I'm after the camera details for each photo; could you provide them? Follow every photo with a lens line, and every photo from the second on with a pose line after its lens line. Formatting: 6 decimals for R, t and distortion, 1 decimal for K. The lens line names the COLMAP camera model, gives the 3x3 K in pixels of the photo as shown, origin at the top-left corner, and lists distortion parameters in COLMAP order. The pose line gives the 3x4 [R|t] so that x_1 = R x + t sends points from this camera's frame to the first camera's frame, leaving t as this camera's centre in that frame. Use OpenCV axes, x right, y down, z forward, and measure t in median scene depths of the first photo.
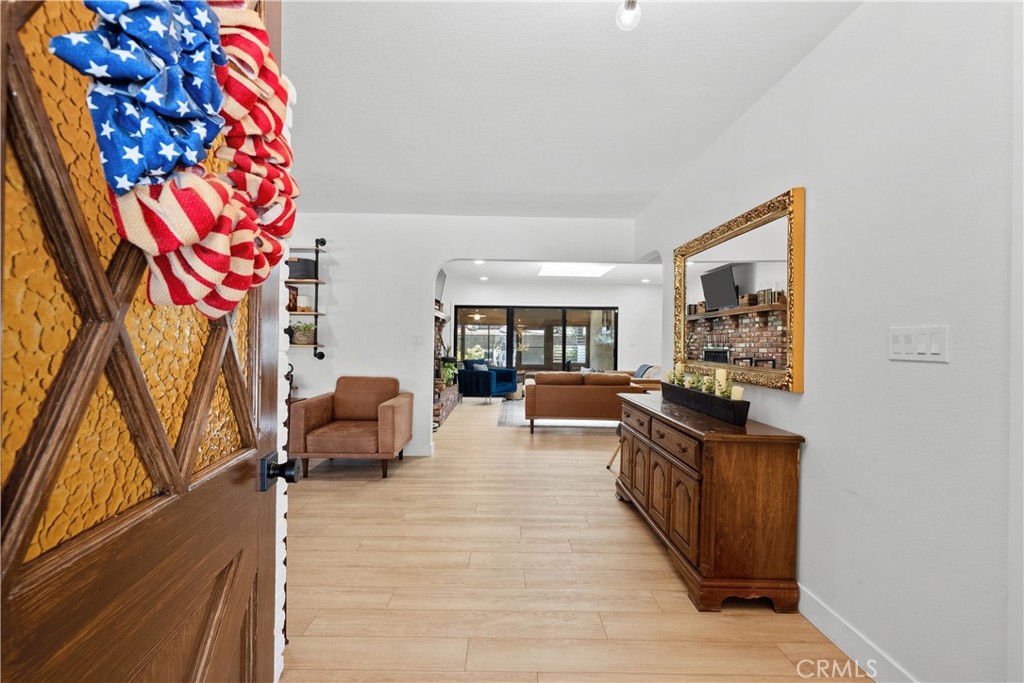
lens RADIAL K [[459.0, 0, 507.4], [0, 459.0, 339.6], [0, 0, 1]] dist [0.000941, 0.000131]
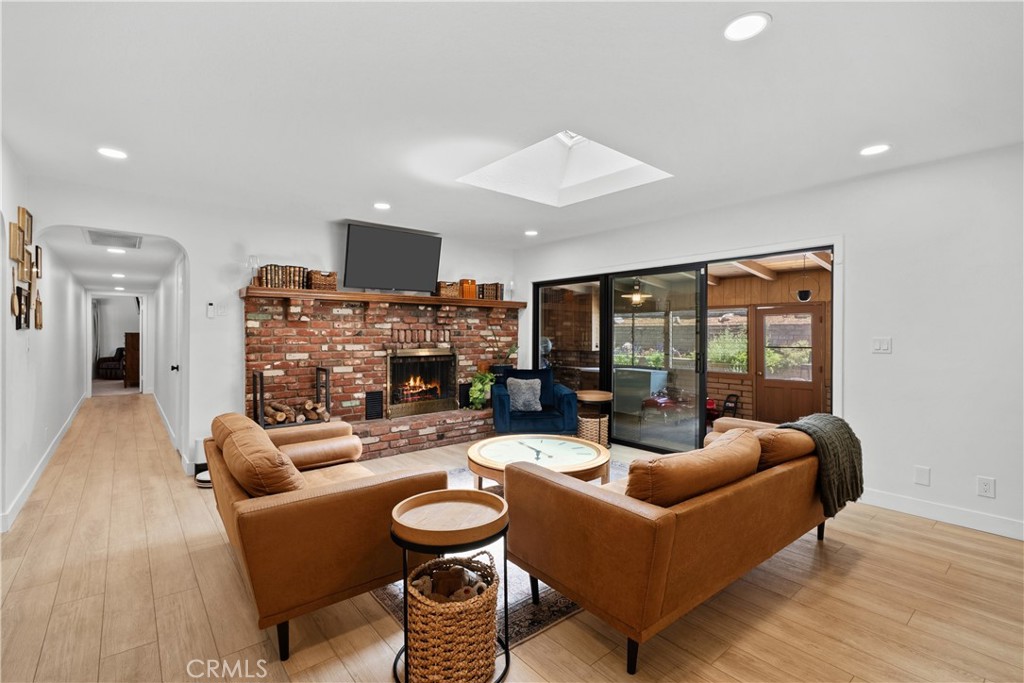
lens RADIAL K [[460.5, 0, 507.2], [0, 460.5, 332.6], [0, 0, 1]] dist [0.000453, -0.000042]
pose [[0.632828, -0.007517, -0.774256, 0.335473], [0.009904, 0.999950, -0.001613, -0.003598], [0.774229, -0.006647, 0.632871, 0.530418]]
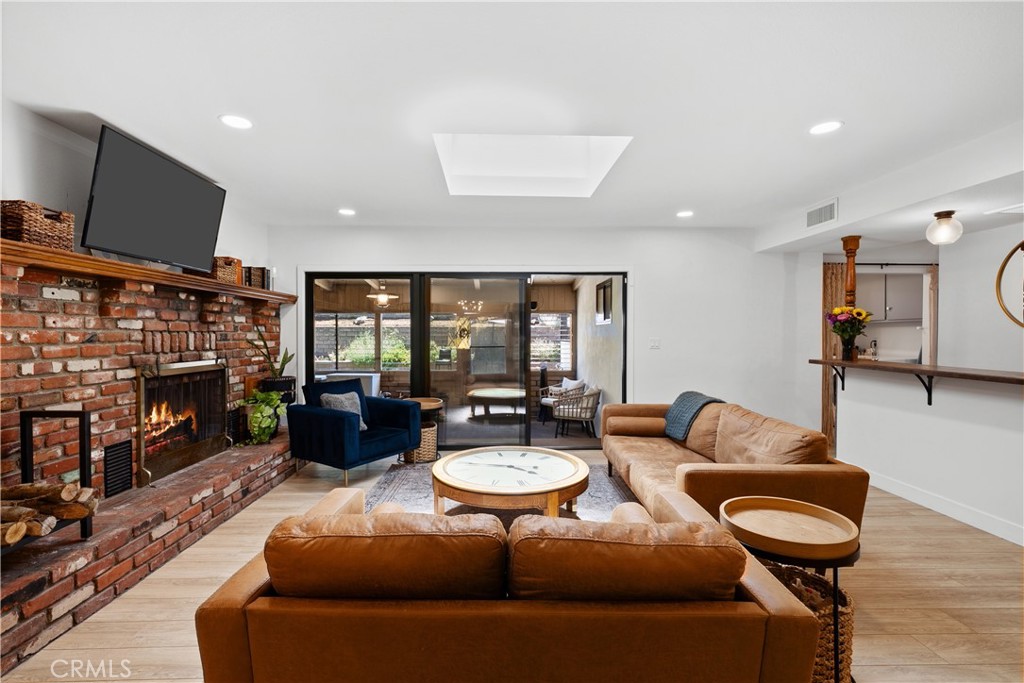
lens RADIAL K [[459.0, 0, 507.4], [0, 459.0, 339.6], [0, 0, 1]] dist [0.000941, 0.000131]
pose [[0.999832, -0.010322, 0.015168, 0.091403], [0.010030, 0.999766, 0.019168, -0.006769], [-0.015362, -0.019013, 0.999701, 0.459540]]
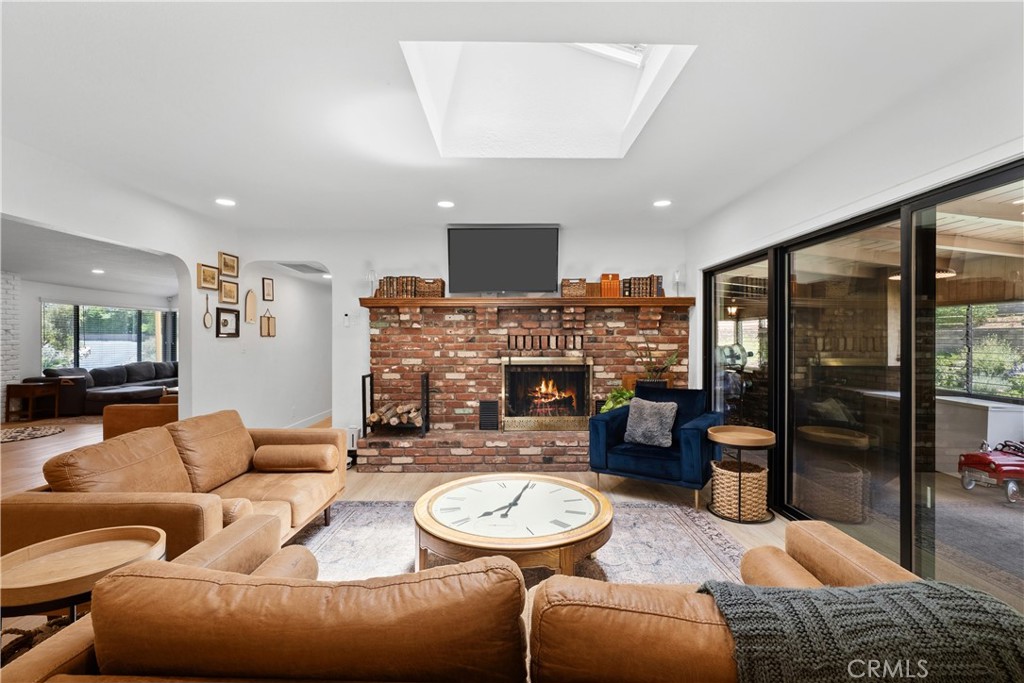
lens RADIAL K [[459.0, 0, 507.4], [0, 459.0, 339.6], [0, 0, 1]] dist [0.000941, 0.000131]
pose [[0.000117, -0.006067, -0.999982, 0.330619], [0.008634, 0.999944, -0.006066, -0.002056], [0.999963, -0.008633, 0.000170, 0.749377]]
